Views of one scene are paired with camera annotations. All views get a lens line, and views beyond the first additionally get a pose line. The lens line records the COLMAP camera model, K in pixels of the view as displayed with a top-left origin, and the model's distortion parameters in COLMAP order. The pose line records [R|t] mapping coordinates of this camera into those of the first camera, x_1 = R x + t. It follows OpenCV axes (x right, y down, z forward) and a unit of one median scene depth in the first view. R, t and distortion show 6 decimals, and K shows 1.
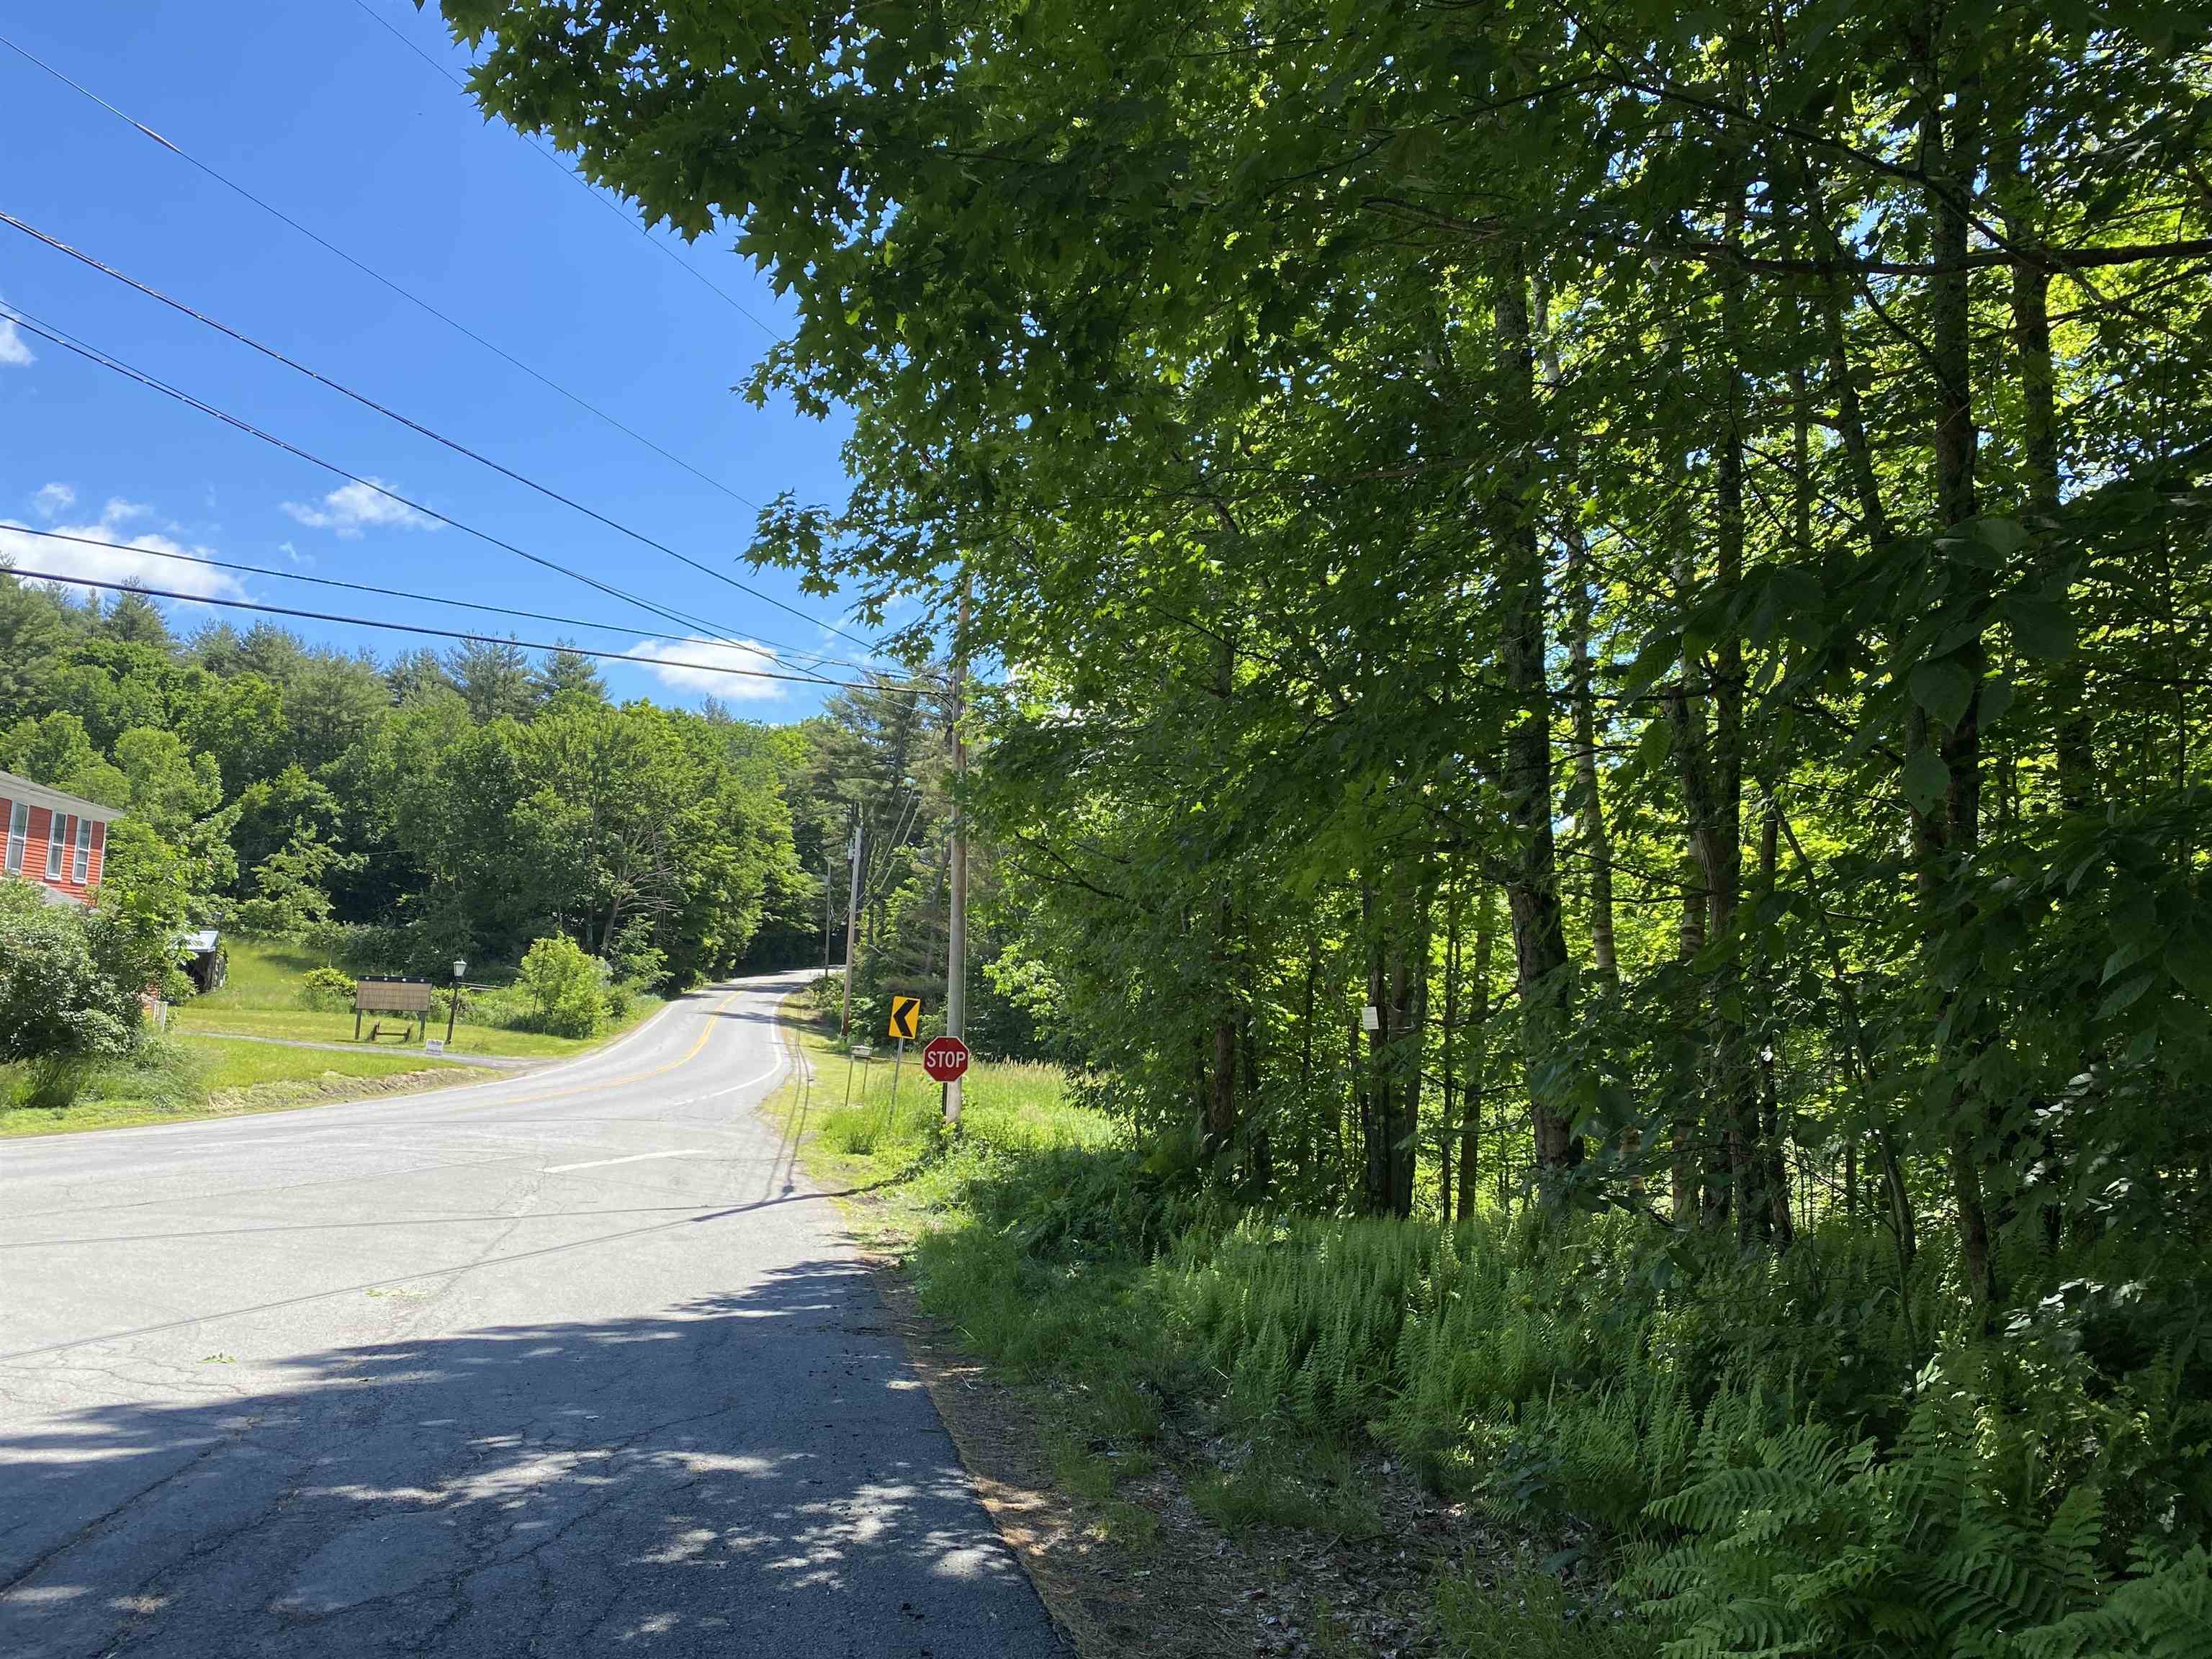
lens RADIAL K [[1641.4, 0, 1105.9], [0, 1641.4, 852.5], [0, 0, 1]] dist [0.091561, -0.095830]
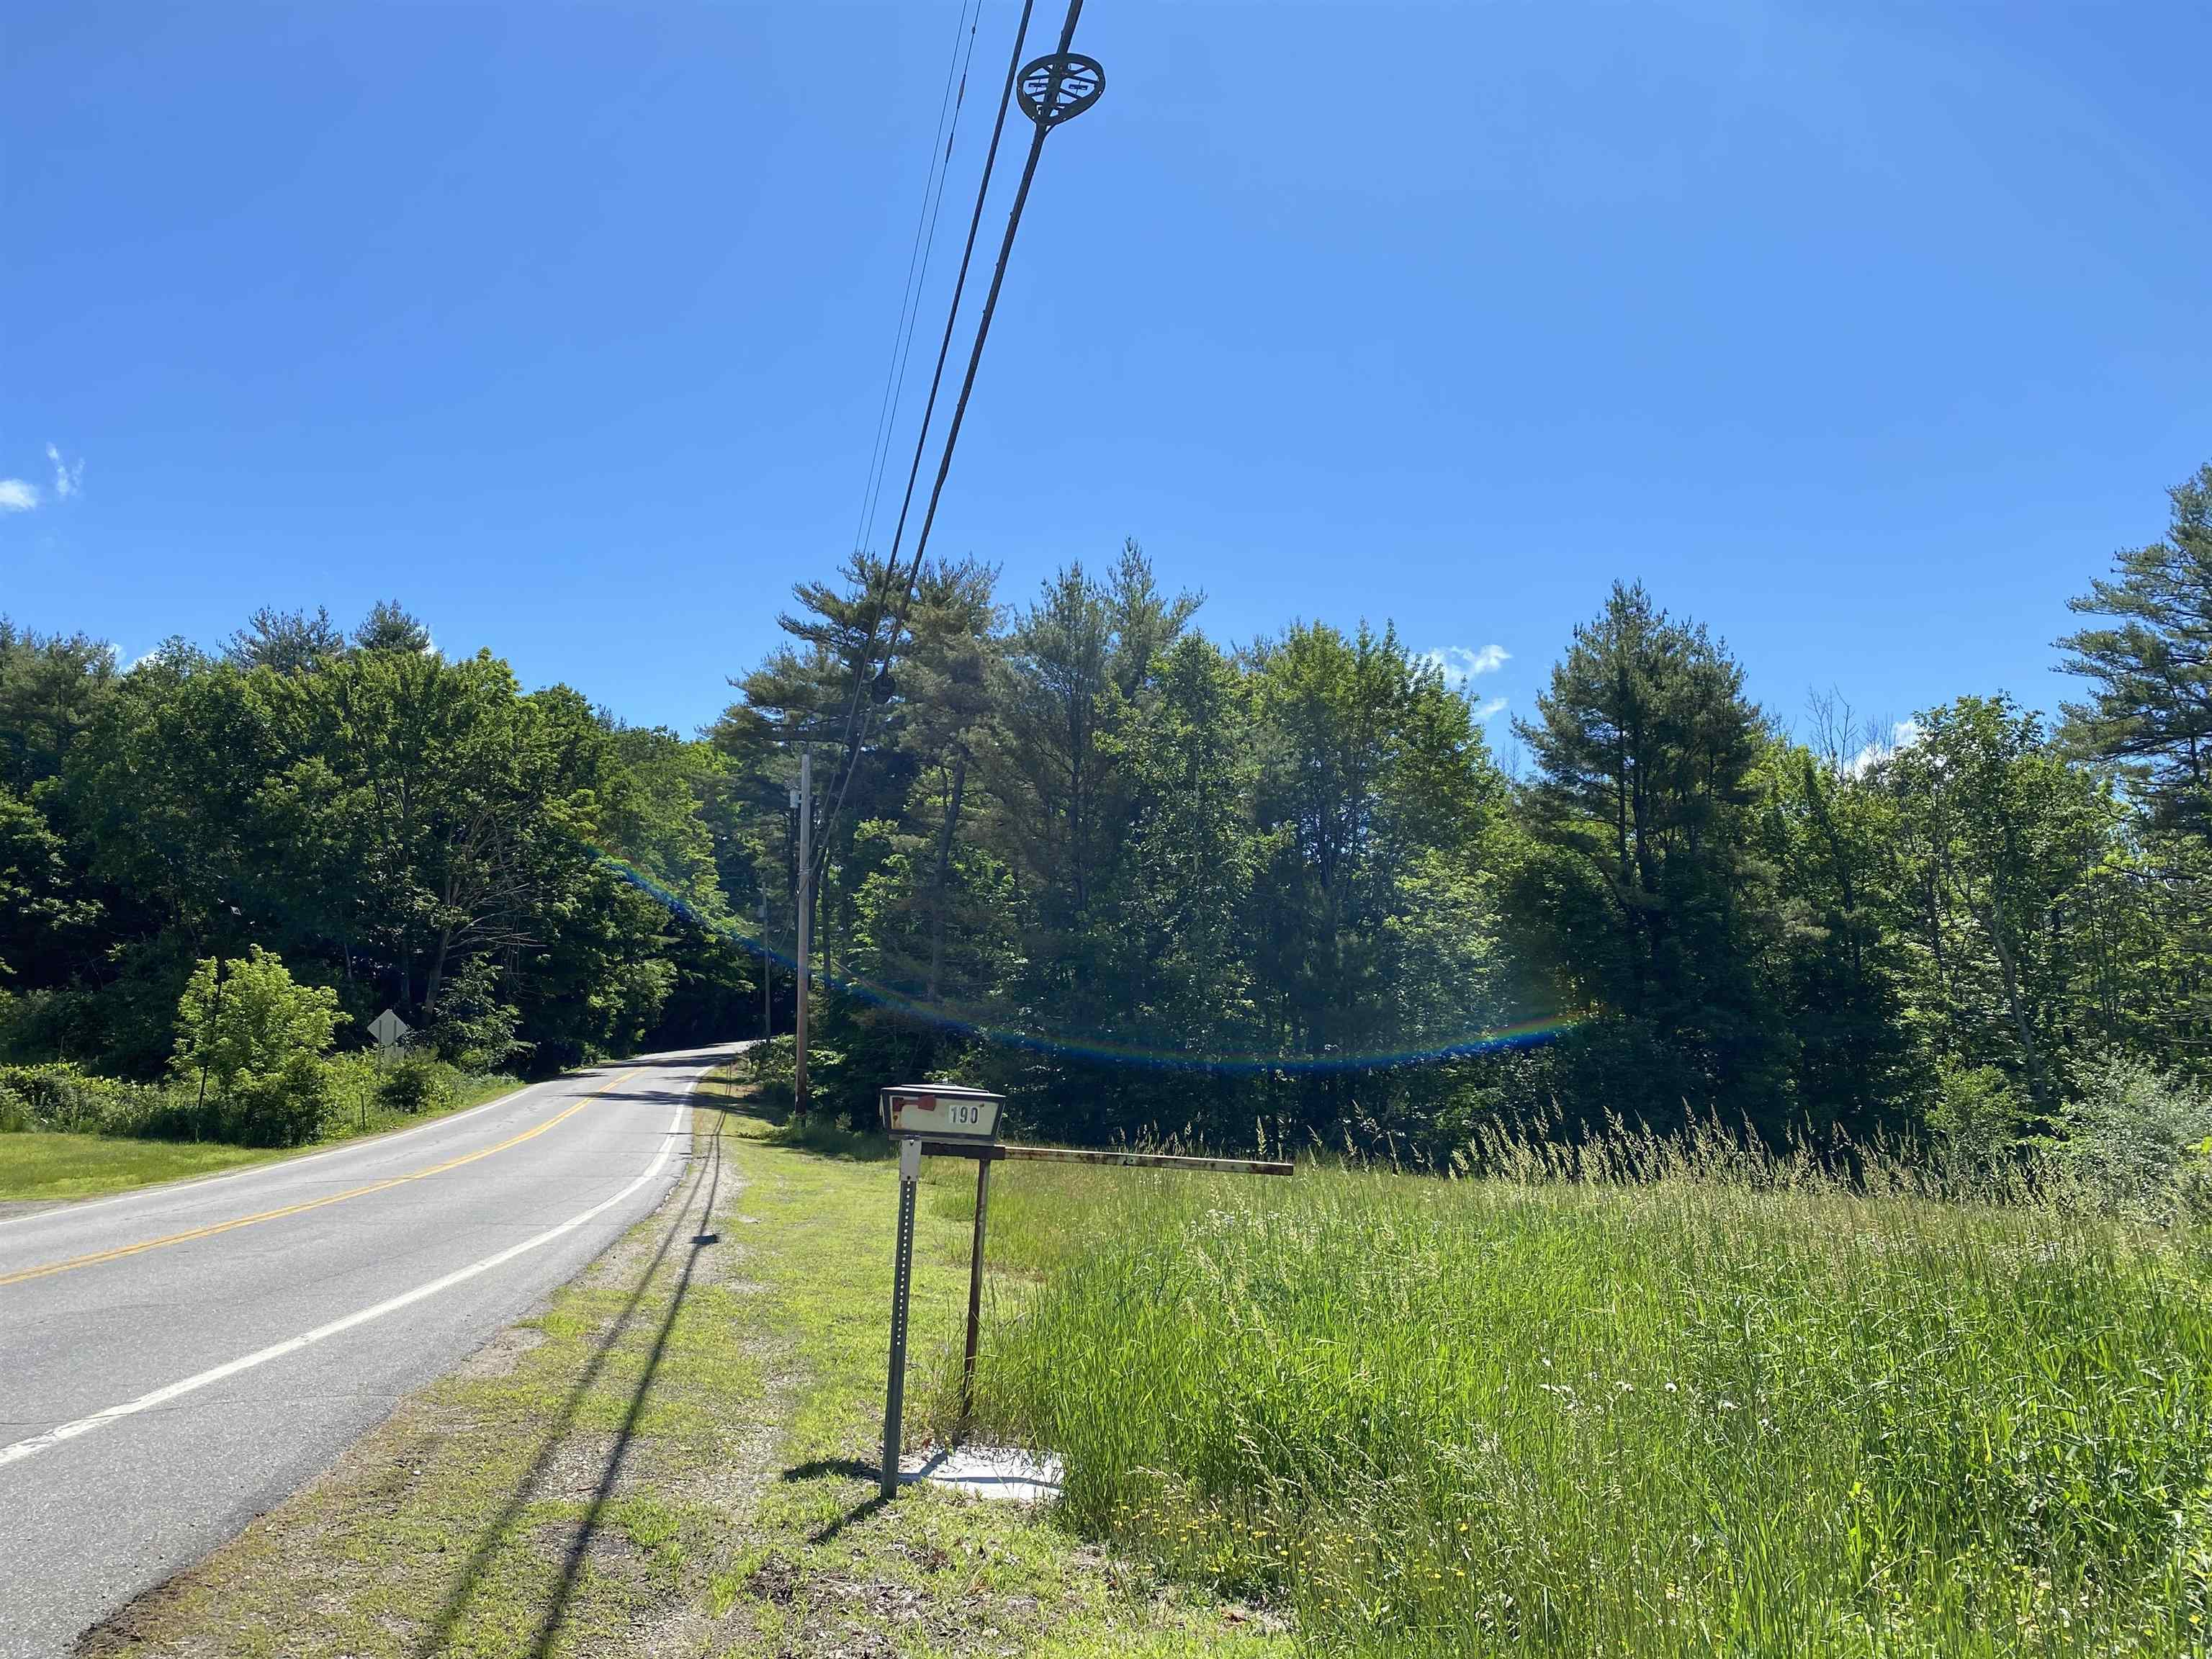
lens RADIAL K [[1681.5, 0, 1102.5], [0, 1681.5, 865.3], [0, 0, 1]] dist [0.002430, 0.003487]
pose [[0.997680, -0.060571, 0.031081, -0.049242], [0.061631, 0.997506, -0.034389, 0.038116], [-0.028921, 0.036225, 0.998925, 0.301727]]
